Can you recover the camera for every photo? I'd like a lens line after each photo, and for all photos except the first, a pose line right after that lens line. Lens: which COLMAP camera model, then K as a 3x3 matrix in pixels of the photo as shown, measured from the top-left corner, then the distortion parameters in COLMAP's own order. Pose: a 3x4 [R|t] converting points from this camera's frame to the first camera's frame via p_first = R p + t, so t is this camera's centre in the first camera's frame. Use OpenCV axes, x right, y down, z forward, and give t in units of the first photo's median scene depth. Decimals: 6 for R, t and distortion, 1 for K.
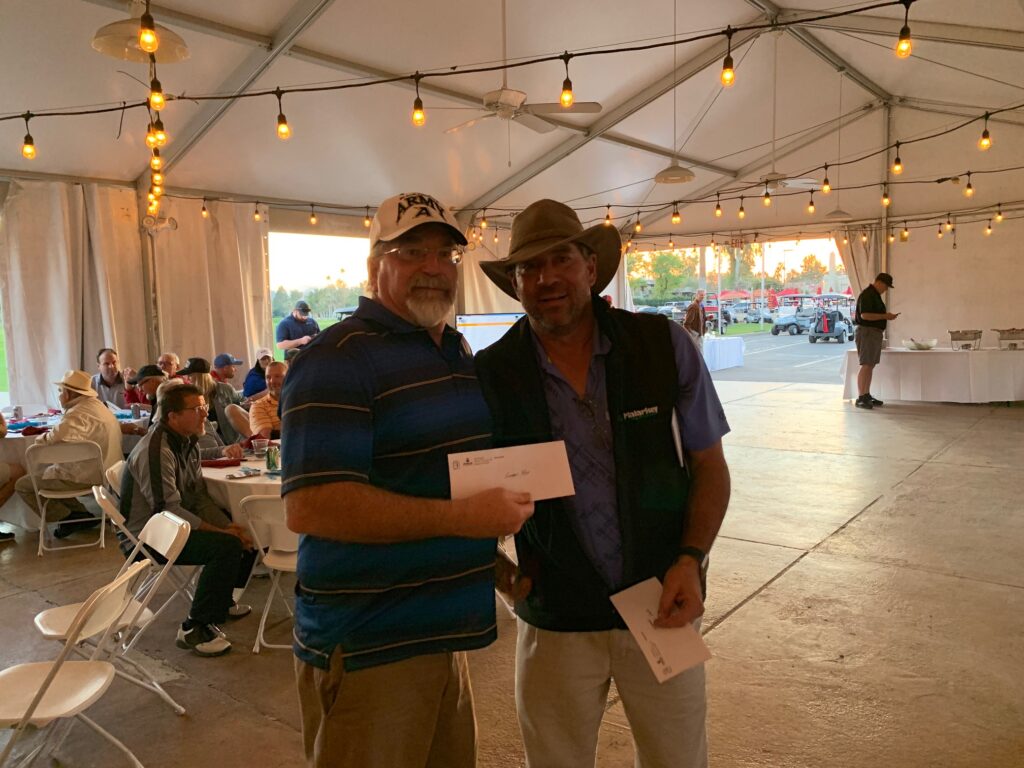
lens RADIAL K [[791.9, 0, 519.0], [0, 791.9, 387.6], [0, 0, 1]] dist [0.010163, -0.007769]
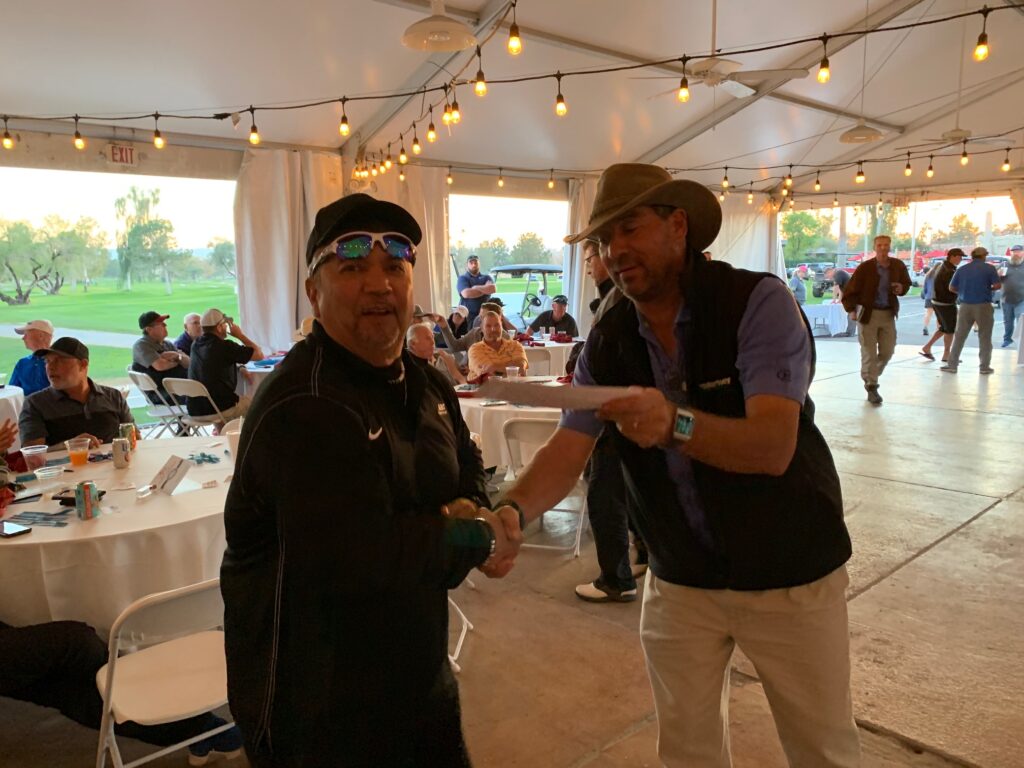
lens RADIAL K [[792.3, 0, 512.0], [0, 792.3, 384.0], [0, 0, 1]] dist [0.006751, -0.004410]
pose [[0.987677, 0.031689, -0.153264, -0.072807], [-0.024758, 0.998592, 0.046918, 0.012902], [0.154535, -0.042546, 0.987071, -0.078802]]
